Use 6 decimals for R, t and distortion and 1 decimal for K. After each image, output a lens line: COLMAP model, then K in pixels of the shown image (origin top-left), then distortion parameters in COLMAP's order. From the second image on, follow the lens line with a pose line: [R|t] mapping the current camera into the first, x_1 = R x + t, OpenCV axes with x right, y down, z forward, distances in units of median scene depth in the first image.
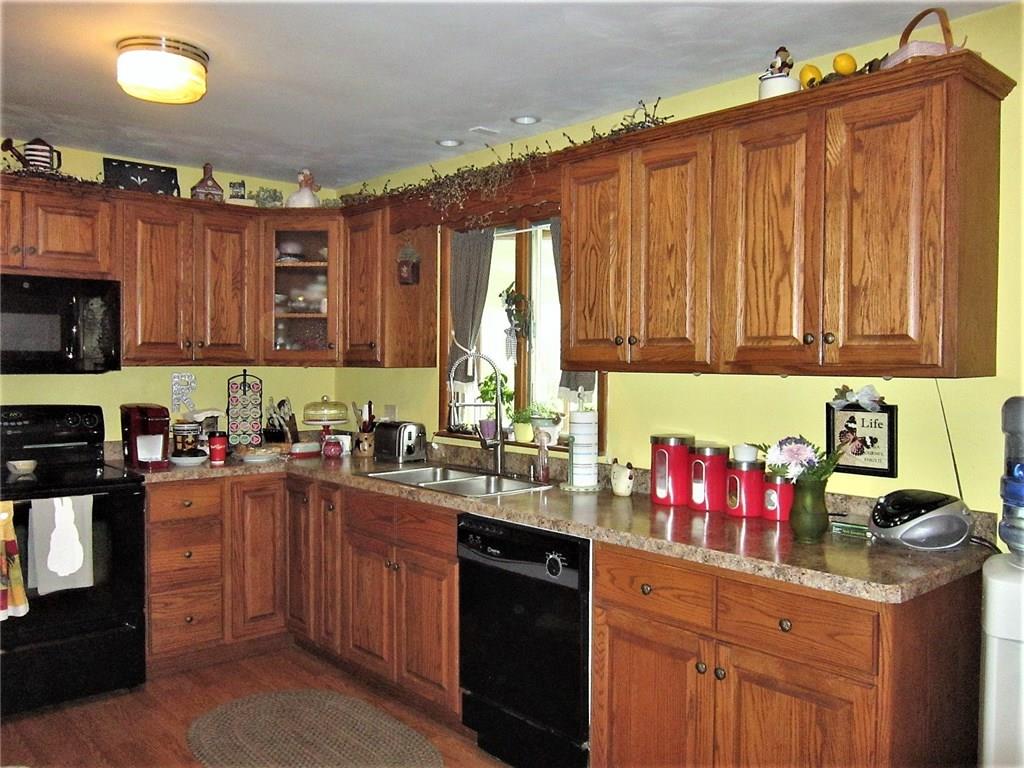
lens RADIAL K [[855.4, 0, 512.0], [0, 855.4, 384.0], [0, 0, 1]] dist [-0.032723, -0.001597]
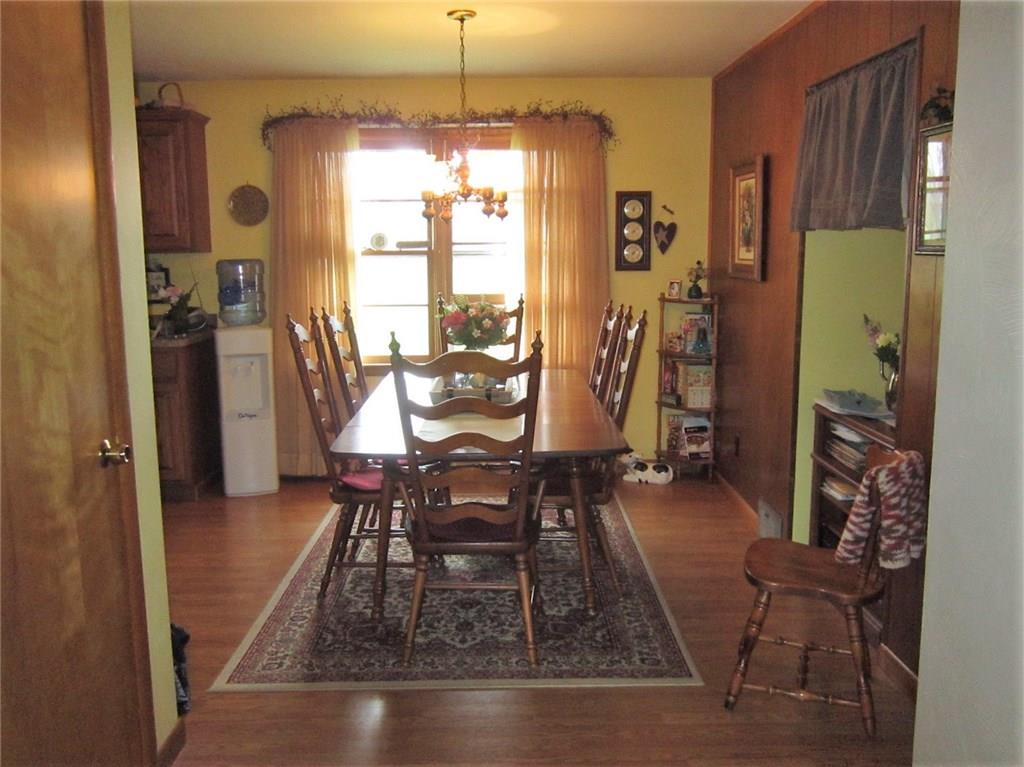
lens RADIAL K [[890.3, 0, 512.0], [0, 890.3, 383.5], [0, 0, 1]] dist [-0.026732, 0.009067]
pose [[0.664928, -0.126616, 0.736097, -0.567254], [0.036129, 0.989826, 0.137623, 0.034496], [-0.746033, -0.064915, 0.662737, -0.987961]]
